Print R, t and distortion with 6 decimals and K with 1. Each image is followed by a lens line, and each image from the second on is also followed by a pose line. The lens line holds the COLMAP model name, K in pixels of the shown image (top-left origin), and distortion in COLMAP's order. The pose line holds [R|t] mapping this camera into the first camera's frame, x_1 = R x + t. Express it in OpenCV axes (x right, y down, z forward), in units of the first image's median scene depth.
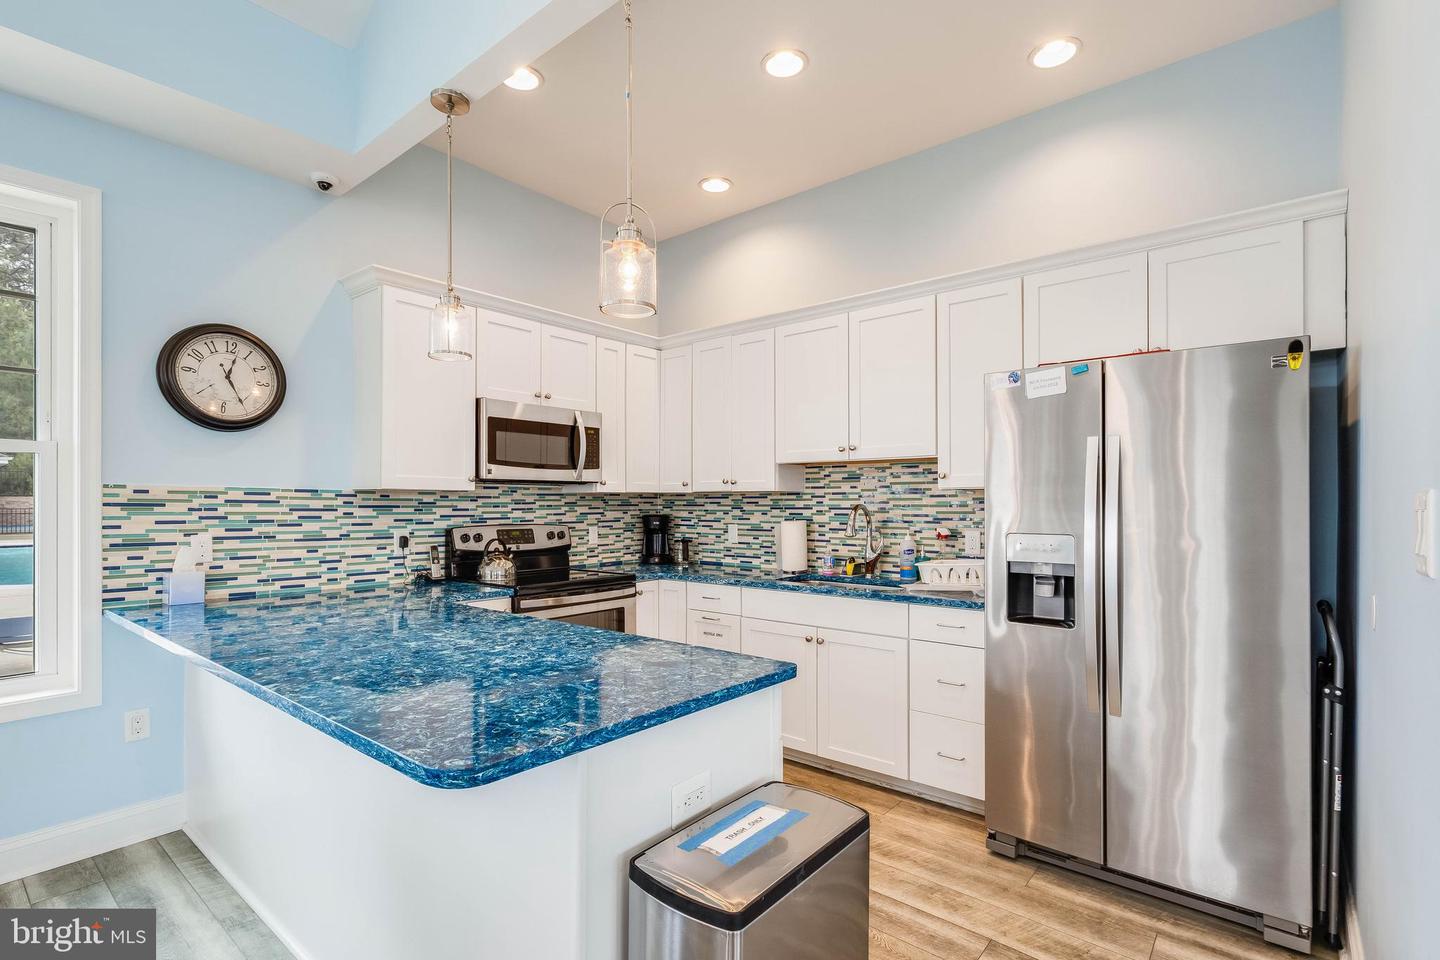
lens RADIAL K [[684.1, 0, 720.6], [0, 684.1, 490.6], [0, 0, 1]] dist [0.000907, 0.000052]
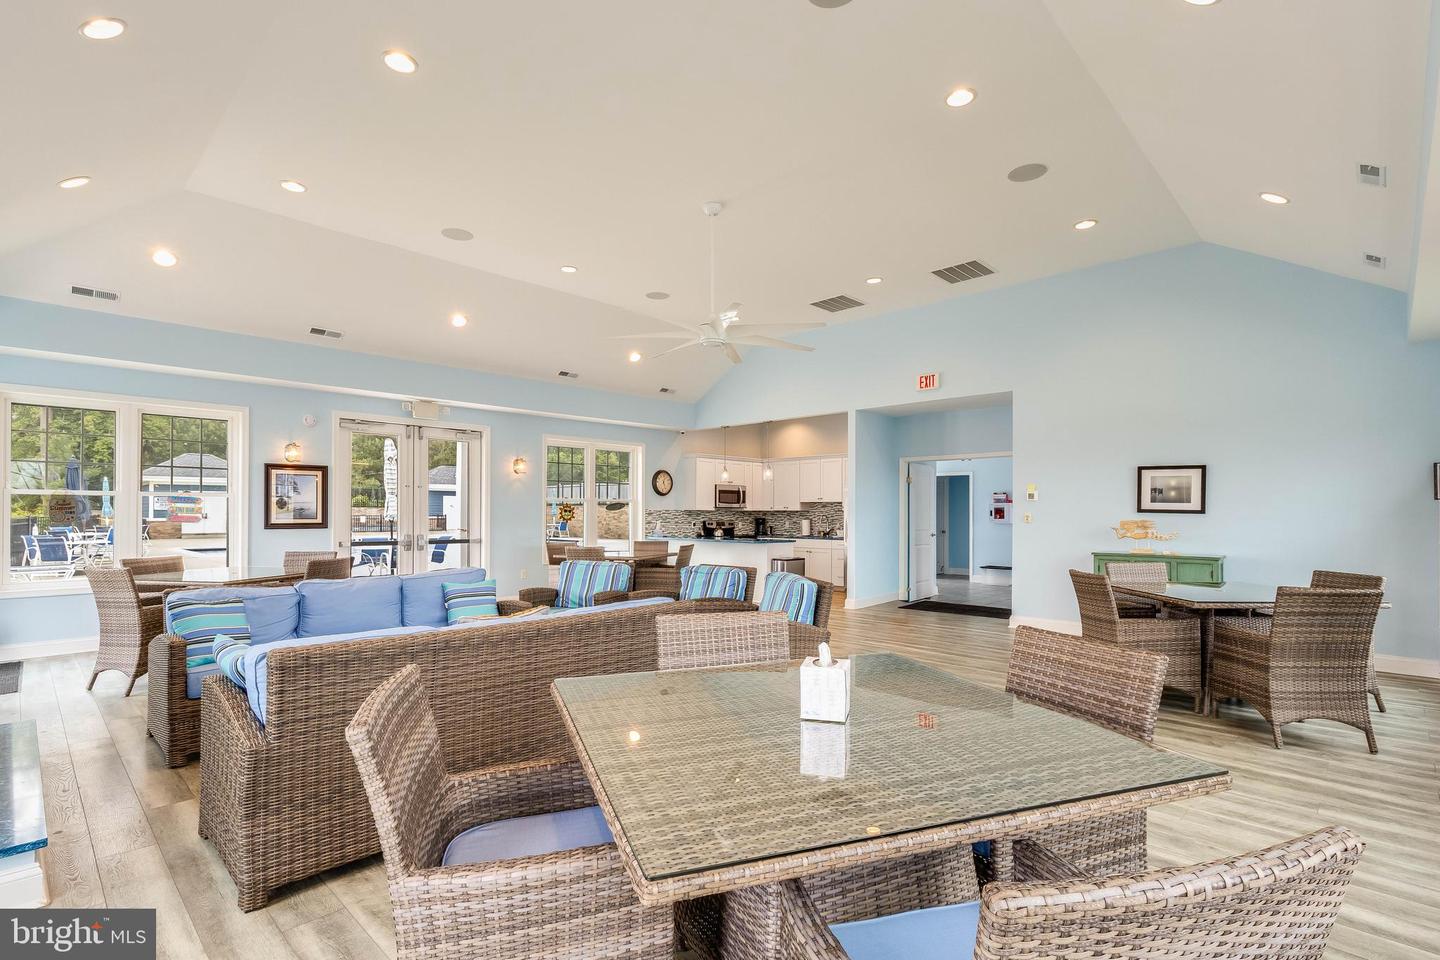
lens RADIAL K [[684.1, 0, 719.5], [0, 684.1, 491.2], [0, 0, 1]] dist [0.000907, 0.000052]
pose [[0.996893, 0.002275, -0.078731, -0.047081], [-0.003695, 0.999833, -0.017892, -0.032365], [0.078678, 0.018127, 0.996735, -2.311525]]
